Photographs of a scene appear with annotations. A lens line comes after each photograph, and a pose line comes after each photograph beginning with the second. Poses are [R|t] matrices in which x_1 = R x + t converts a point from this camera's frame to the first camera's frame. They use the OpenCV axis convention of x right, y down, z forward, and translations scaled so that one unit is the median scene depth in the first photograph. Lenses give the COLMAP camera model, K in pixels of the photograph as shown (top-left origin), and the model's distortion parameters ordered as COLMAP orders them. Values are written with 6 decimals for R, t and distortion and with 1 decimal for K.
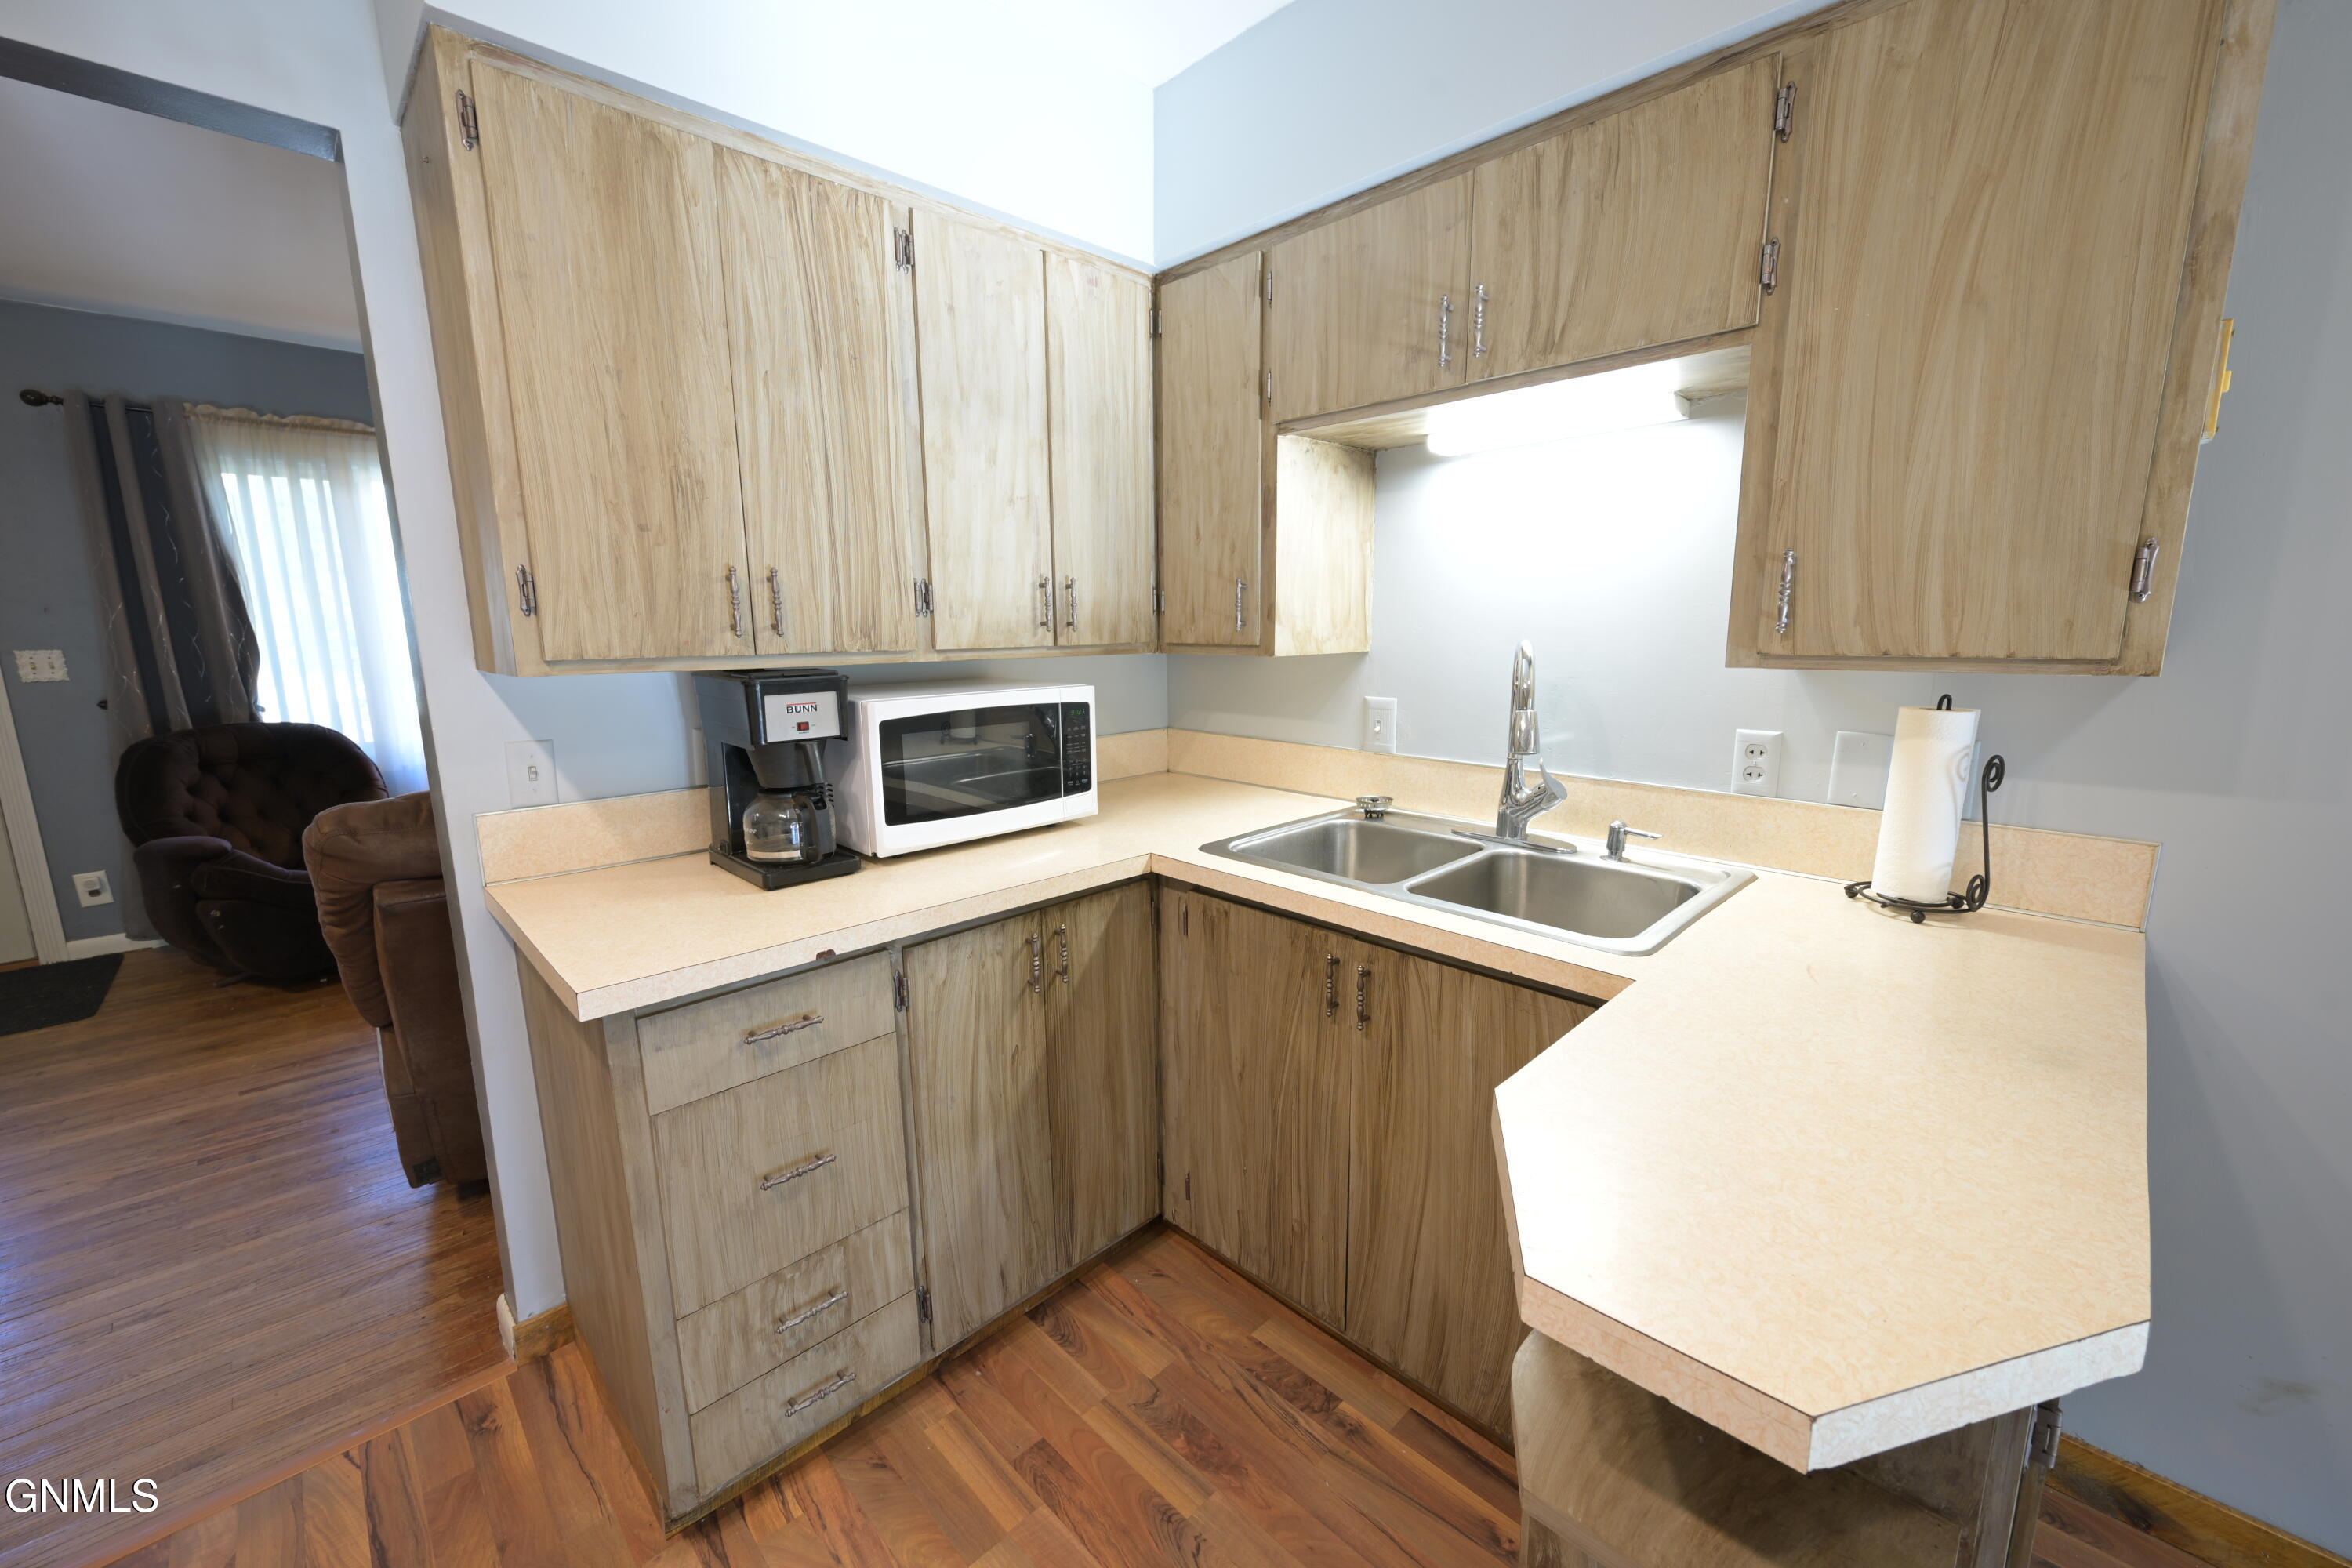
lens RADIAL K [[912.3, 0, 1176.0], [0, 912.3, 784.0], [0, 0, 1]] dist [0.000342, 0.000003]
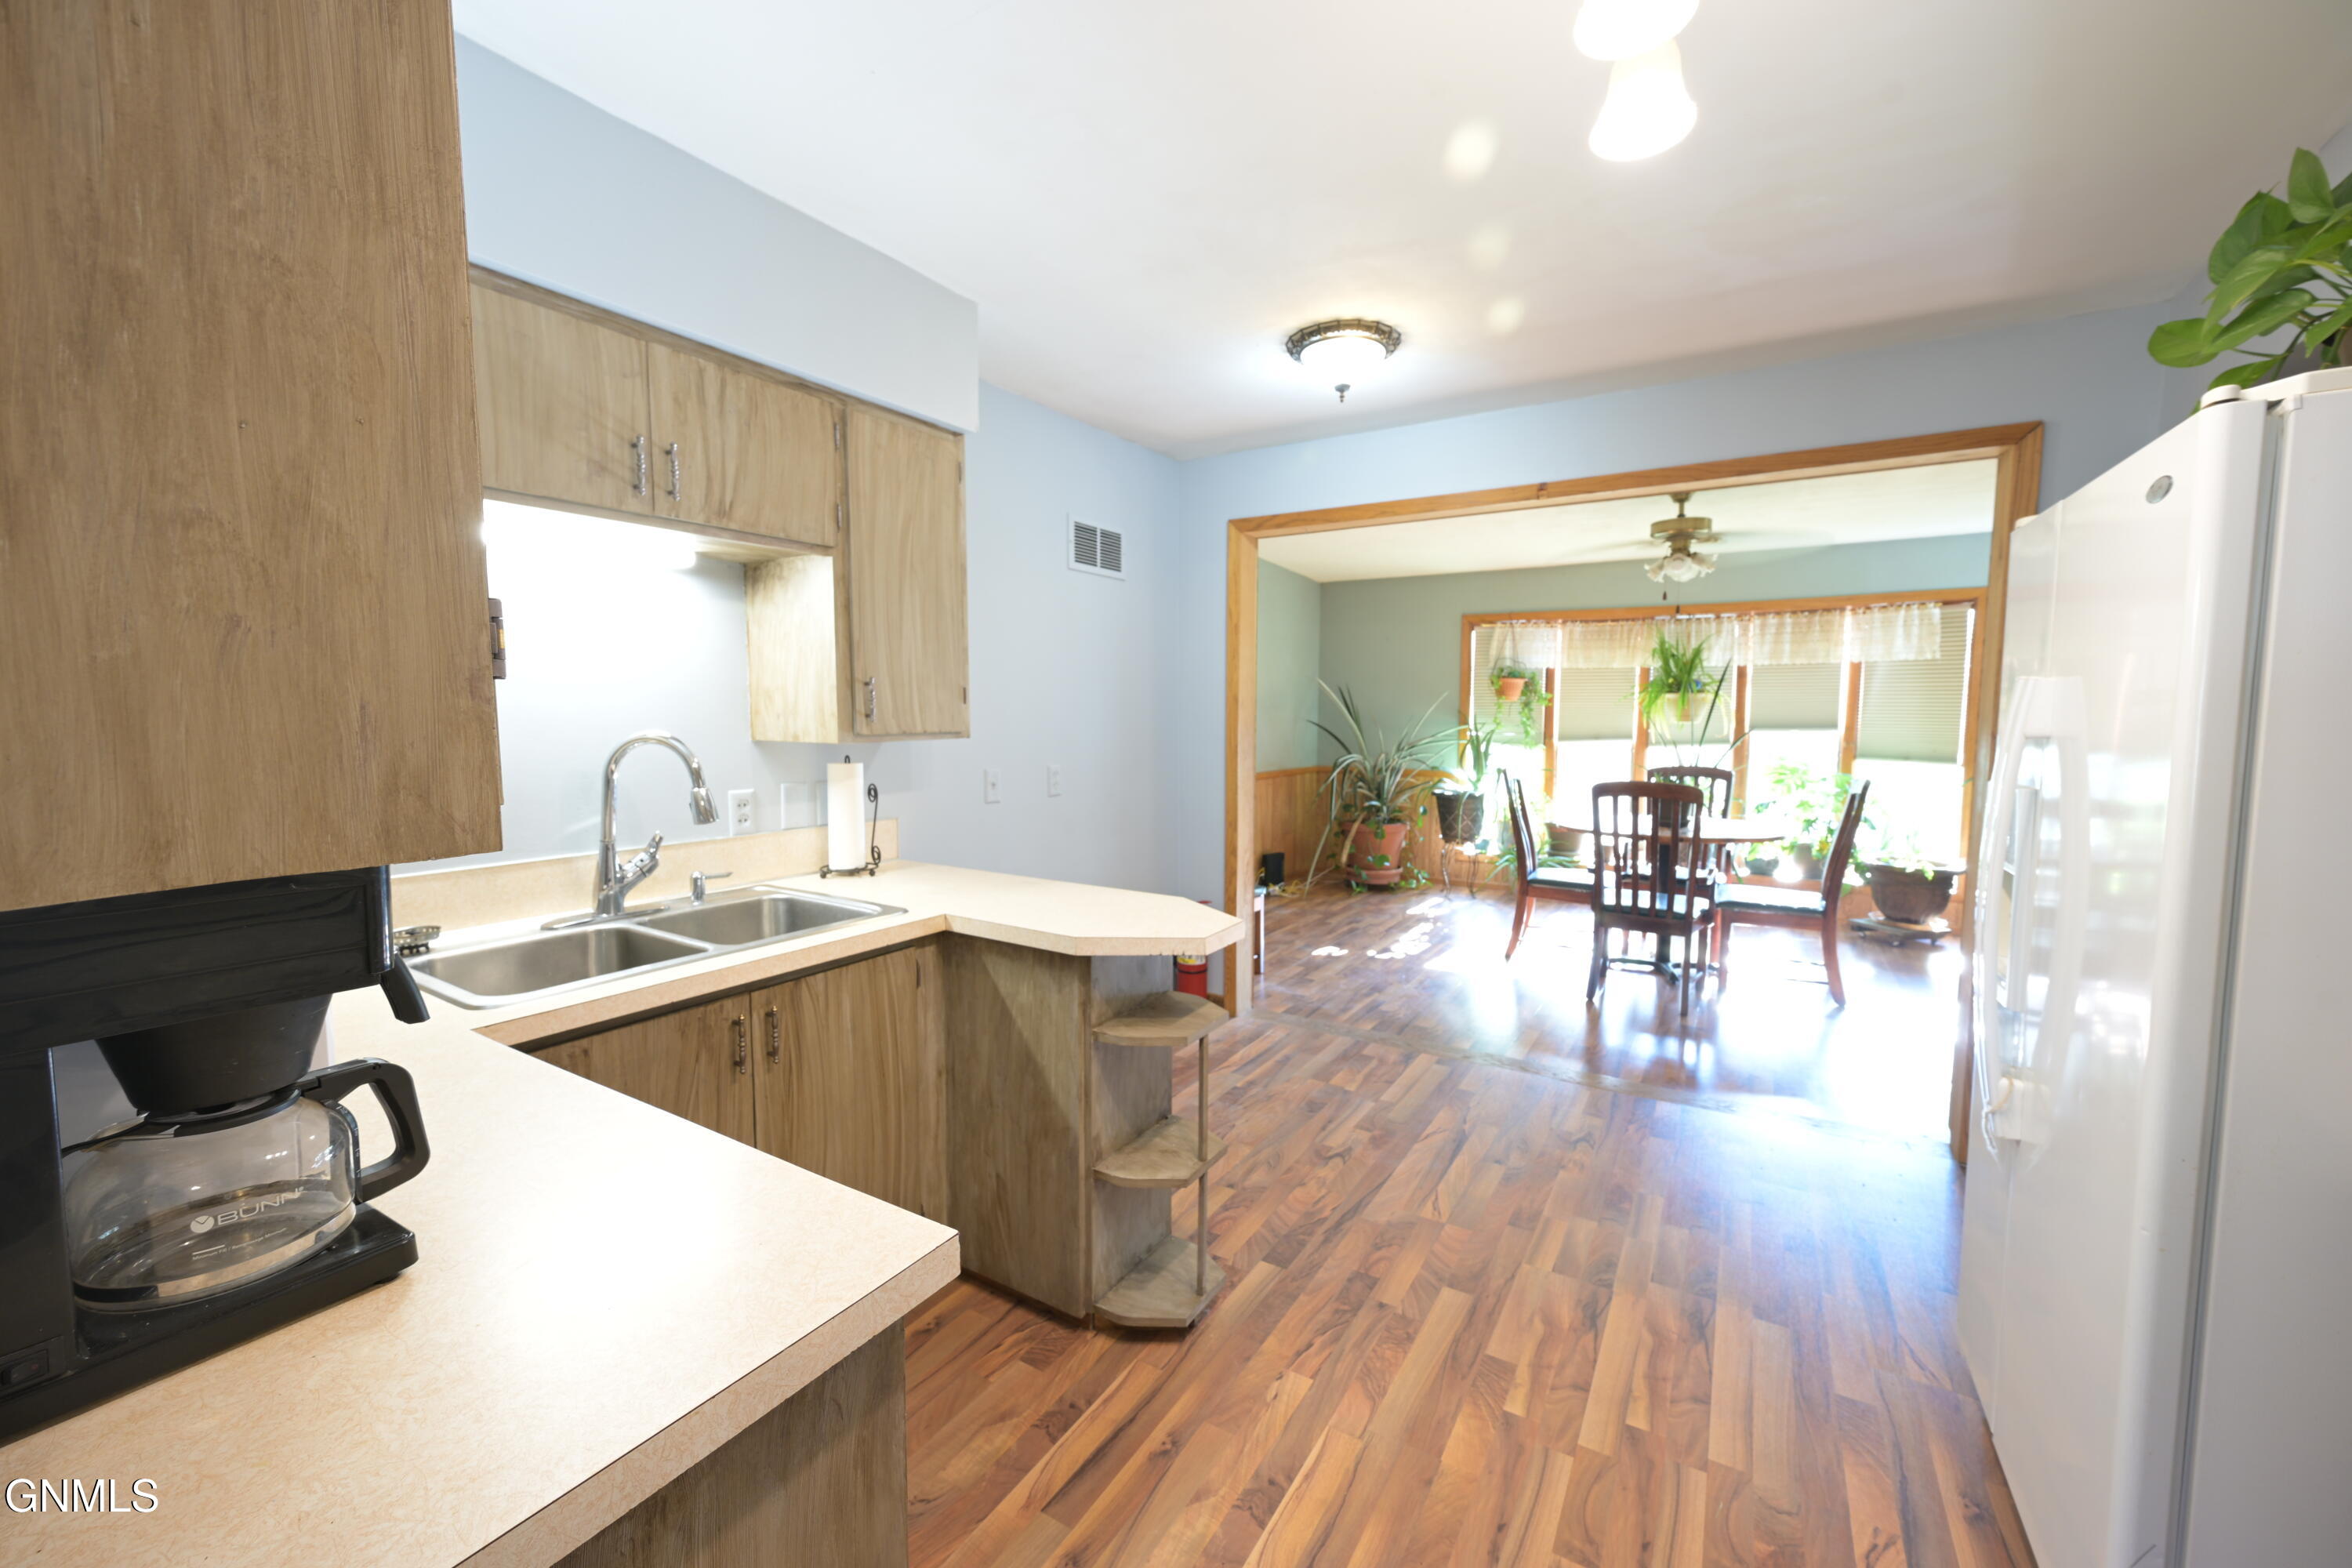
lens RADIAL K [[912.3, 0, 1176.0], [0, 912.3, 784.0], [0, 0, 1]] dist [0.000342, 0.000003]
pose [[-0.229761, -0.070101, 0.970719, -1.048176], [0.173339, 0.978508, 0.111691, -0.123356], [-0.957687, 0.193925, -0.212672, 0.713667]]
